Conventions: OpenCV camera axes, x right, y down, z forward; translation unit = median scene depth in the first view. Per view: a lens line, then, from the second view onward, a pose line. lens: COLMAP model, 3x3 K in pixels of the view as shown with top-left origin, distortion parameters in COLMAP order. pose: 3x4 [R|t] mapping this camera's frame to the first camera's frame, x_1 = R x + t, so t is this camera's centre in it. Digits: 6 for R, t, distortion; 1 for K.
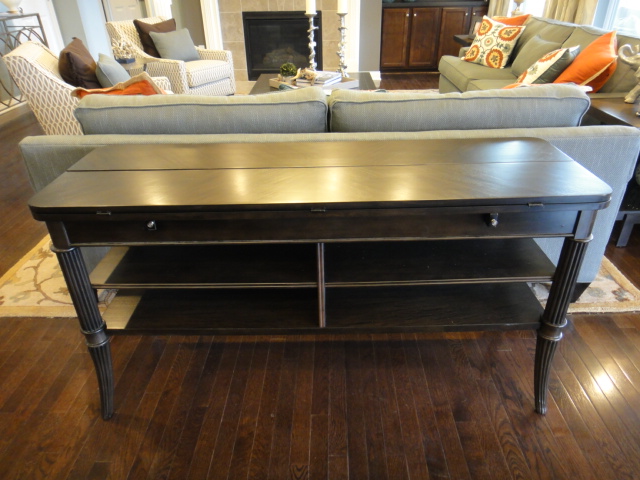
lens RADIAL K [[458.3, 0, 319.8], [0, 458.3, 232.7], [0, 0, 1]] dist [0.006179, -0.004241]
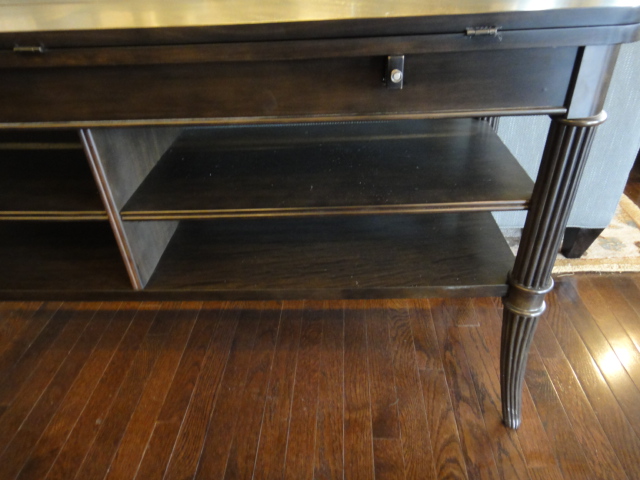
lens RADIAL K [[458.3, 0, 319.8], [0, 458.3, 232.7], [0, 0, 1]] dist [0.006179, -0.004241]
pose [[0.999456, 0.004383, -0.032693, 0.227285], [-0.001813, 0.996935, 0.078217, 0.074327], [0.032936, -0.078115, 0.996400, 0.364945]]
